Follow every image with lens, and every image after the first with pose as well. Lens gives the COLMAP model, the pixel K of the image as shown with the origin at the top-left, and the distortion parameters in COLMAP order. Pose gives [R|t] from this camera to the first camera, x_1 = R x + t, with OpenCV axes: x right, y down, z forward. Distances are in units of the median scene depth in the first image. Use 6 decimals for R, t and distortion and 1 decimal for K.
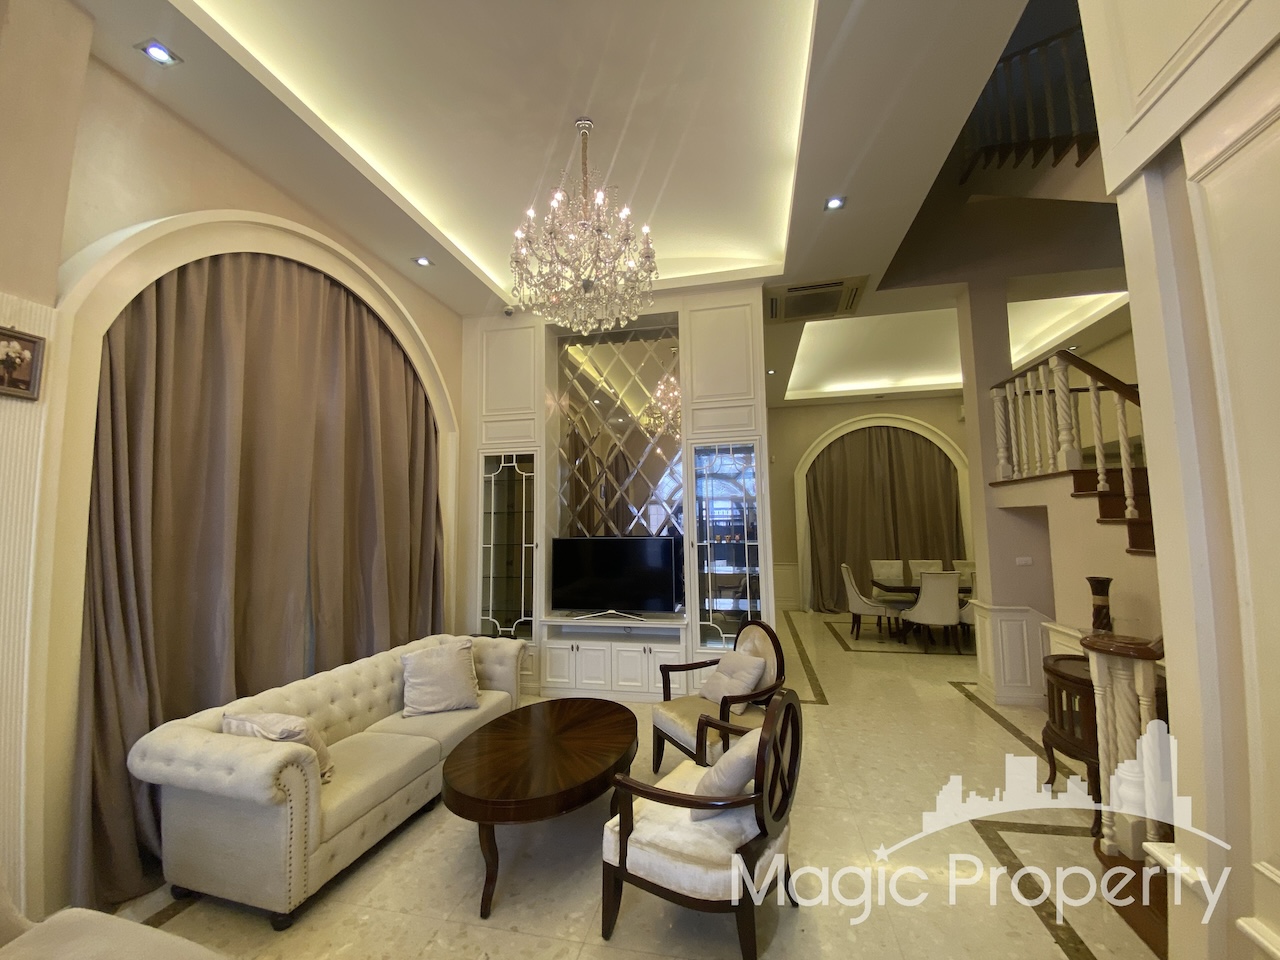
lens RADIAL K [[514.1, 0, 639.2], [0, 514.1, 478.4], [0, 0, 1]] dist [0.021284, -0.018174]
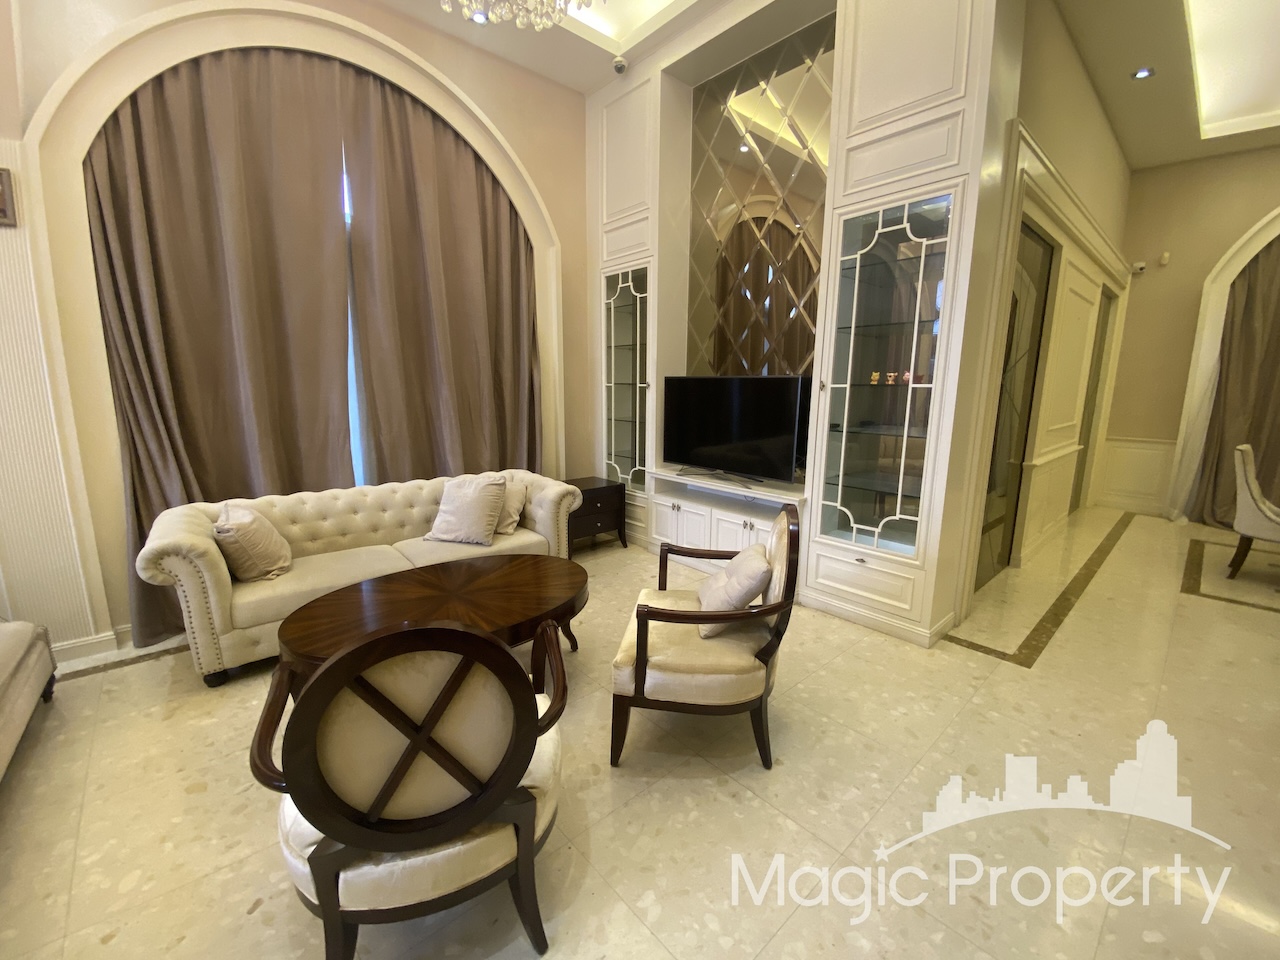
lens RADIAL K [[514.1, 0, 639.2], [0, 514.1, 478.4], [0, 0, 1]] dist [0.021284, -0.018174]
pose [[0.810264, 0.127735, -0.571975, 0.305222], [0.032252, 0.964762, 0.261142, 0.063618], [0.585177, -0.230041, 0.777592, 0.328123]]
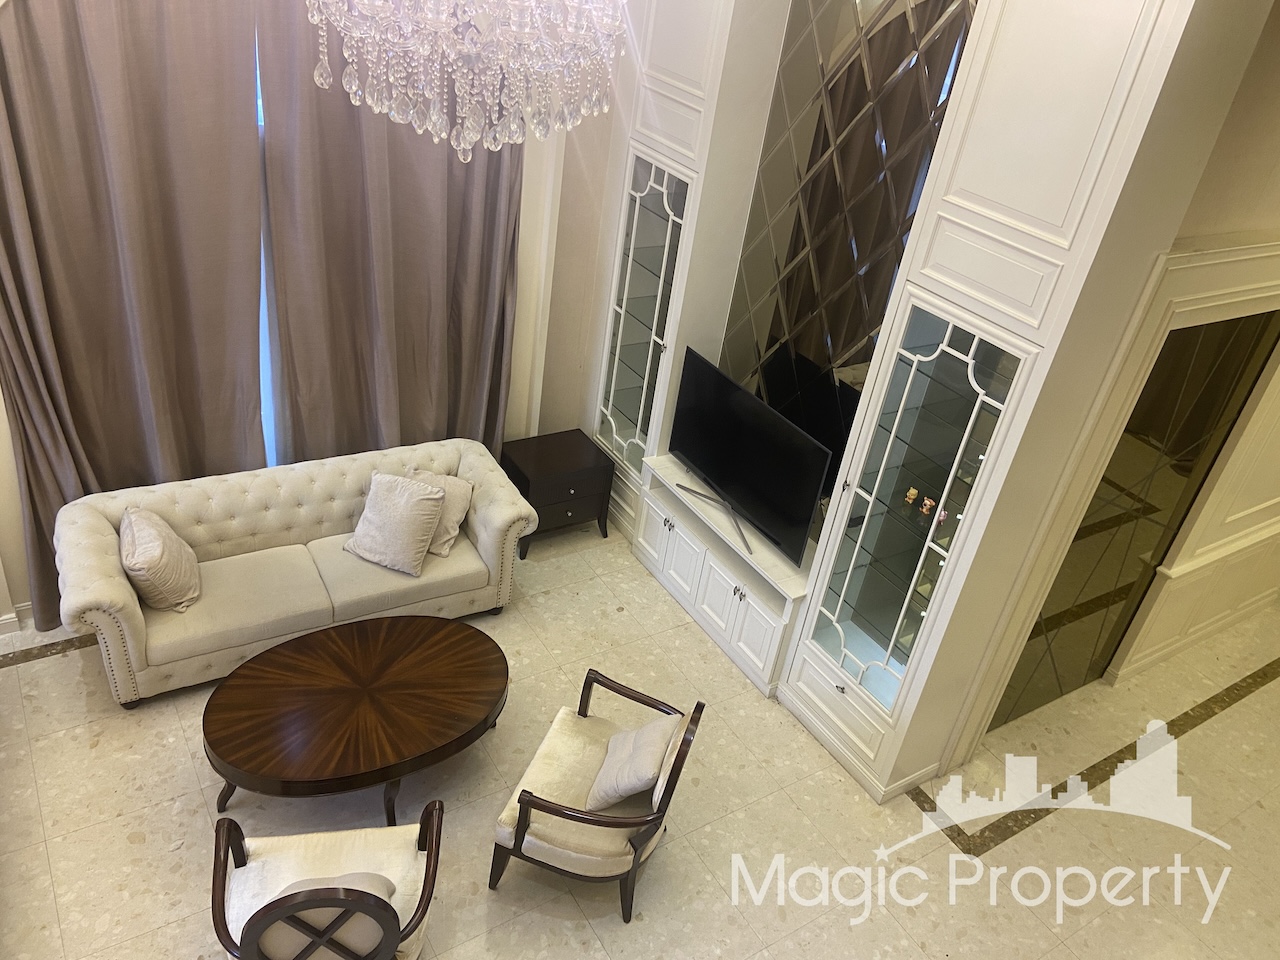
lens RADIAL K [[960.6, 0, 642.9], [0, 960.6, 457.4], [0, 0, 1]] dist [0.122169, -0.124571]
pose [[0.698712, 0.462386, -0.545894, 0.471402], [-0.085472, 0.811547, 0.578002, -0.425696], [0.710279, -0.357199, 0.606558, 0.289762]]
